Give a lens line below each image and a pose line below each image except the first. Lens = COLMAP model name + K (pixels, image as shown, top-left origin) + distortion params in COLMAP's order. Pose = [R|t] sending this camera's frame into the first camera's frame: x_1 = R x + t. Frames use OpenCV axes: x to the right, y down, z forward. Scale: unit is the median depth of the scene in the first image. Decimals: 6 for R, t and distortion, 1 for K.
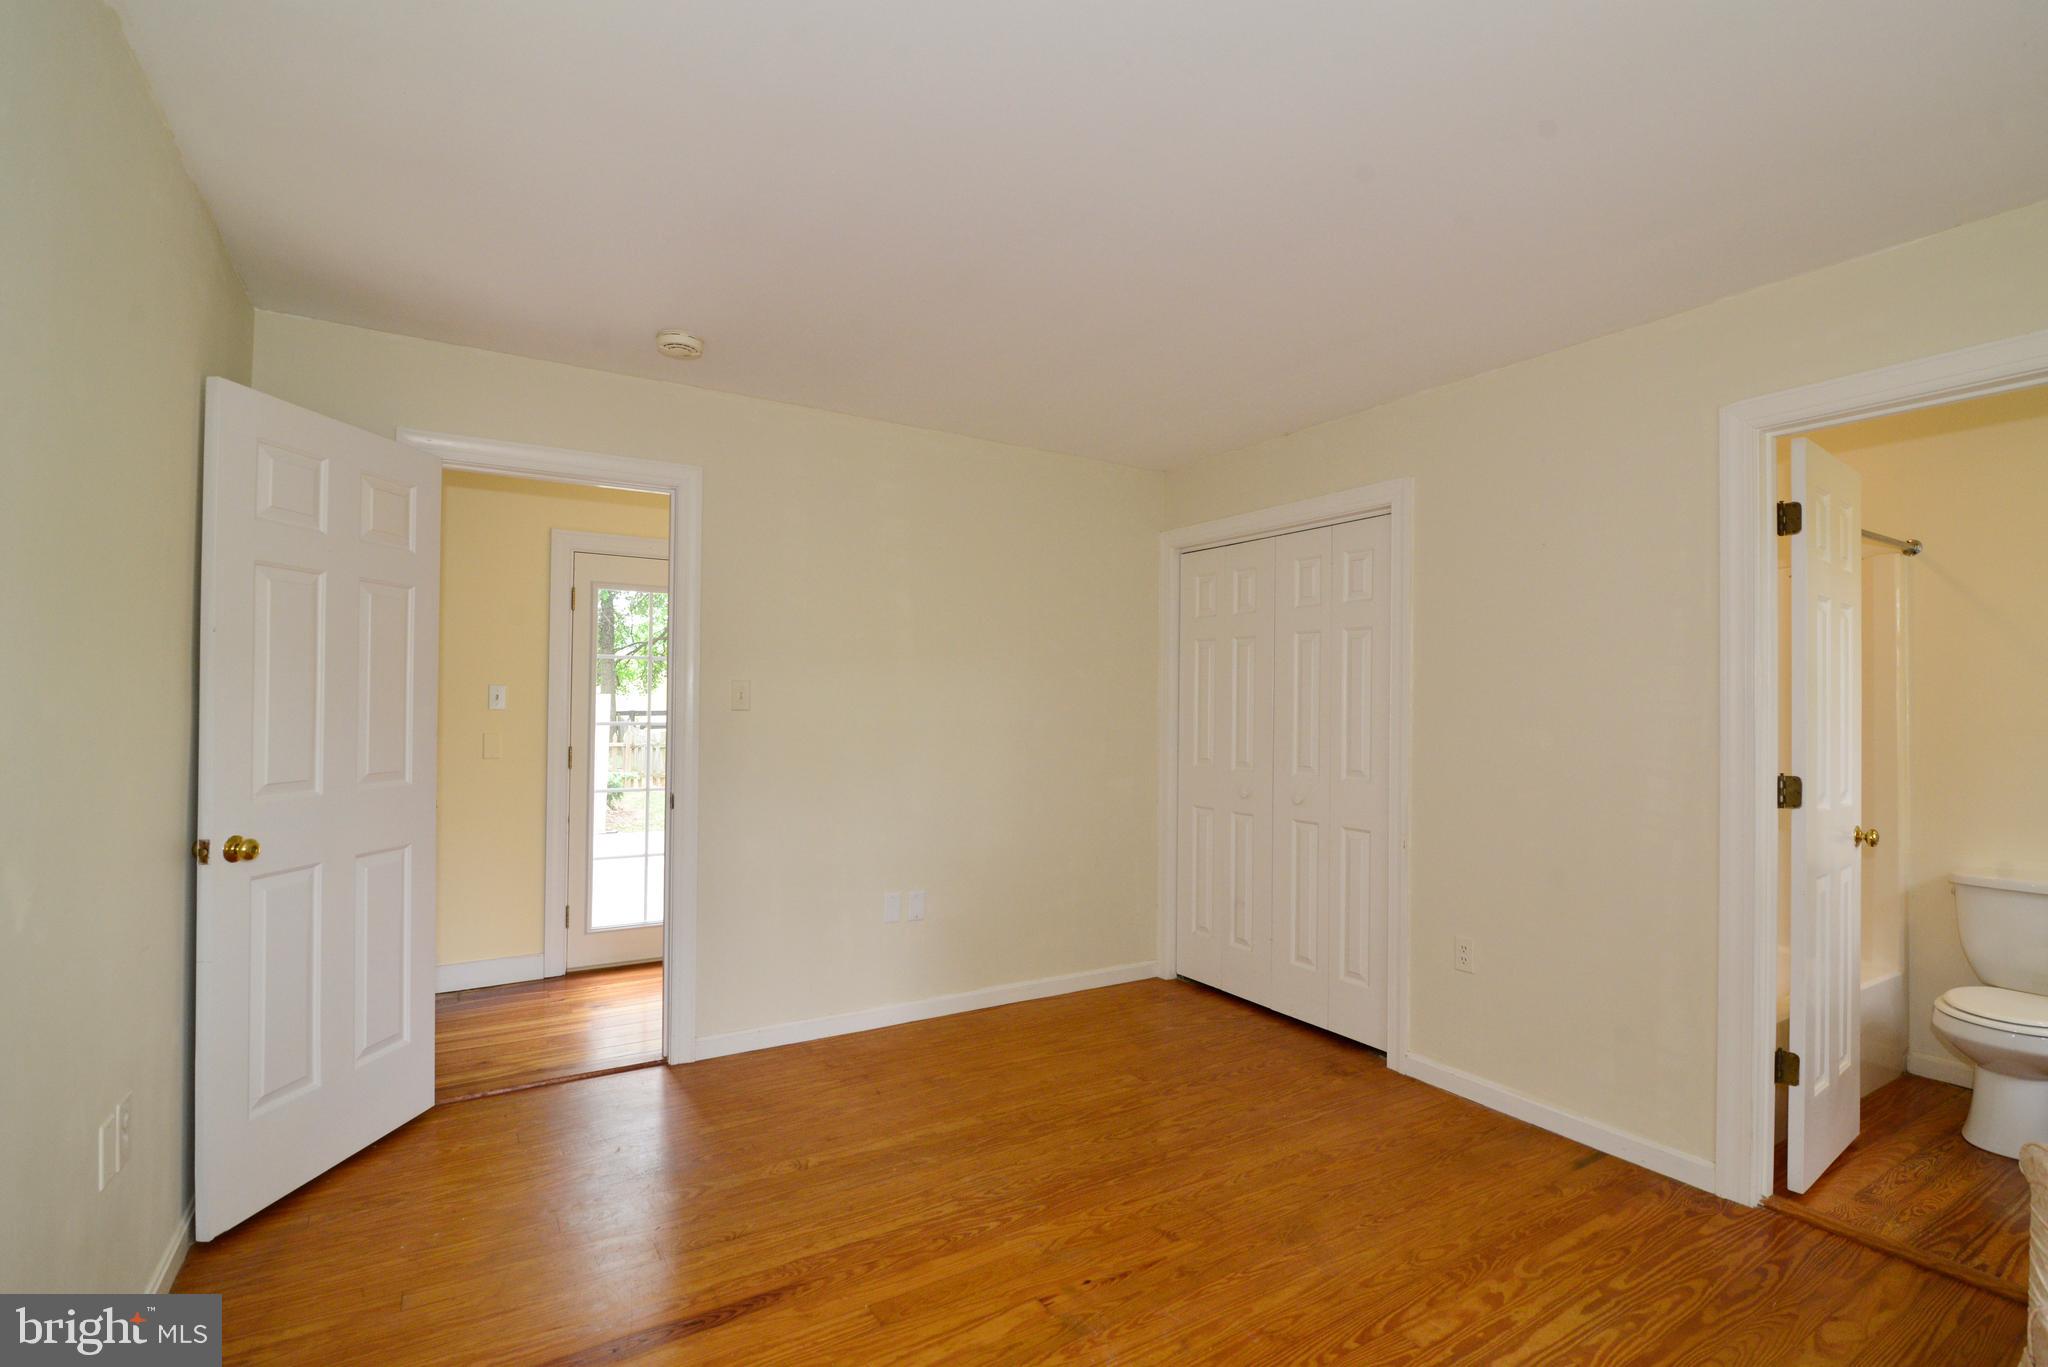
lens RADIAL K [[937.1, 0, 1028.2], [0, 937.1, 677.5], [0, 0, 1]] dist [-0.016879, 0.000186]
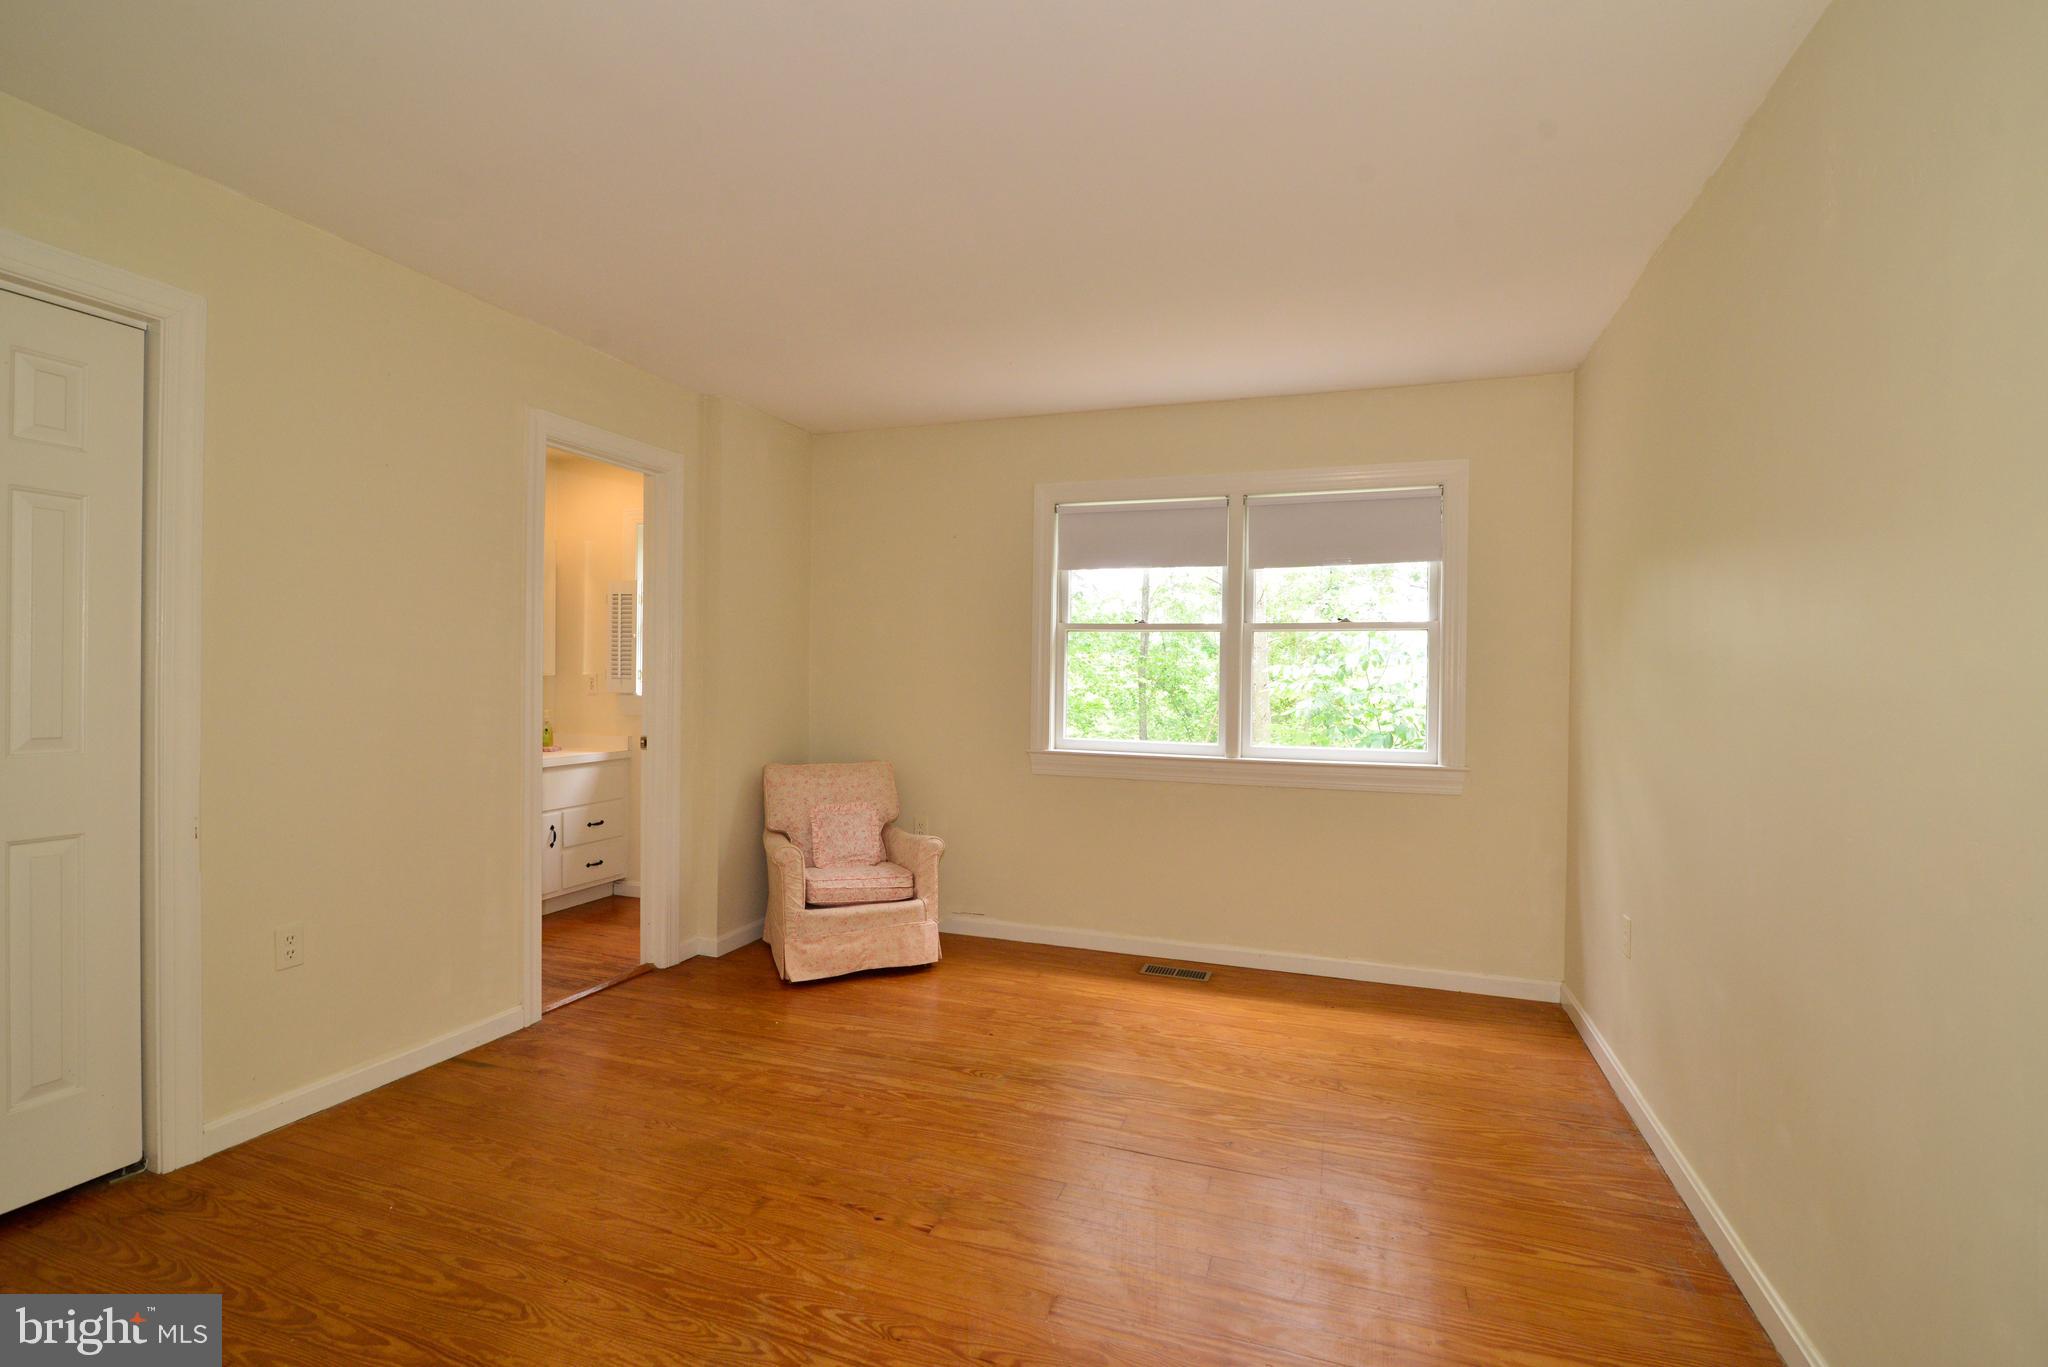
lens RADIAL K [[937.1, 0, 1024.6], [0, 937.1, 688.4], [0, 0, 1]] dist [-0.016879, 0.000186]
pose [[-0.618423, -0.031612, 0.785209, -0.649823], [-0.046059, 0.998931, 0.003941, 0.056441], [-0.784494, -0.033729, -0.619218, 1.229549]]
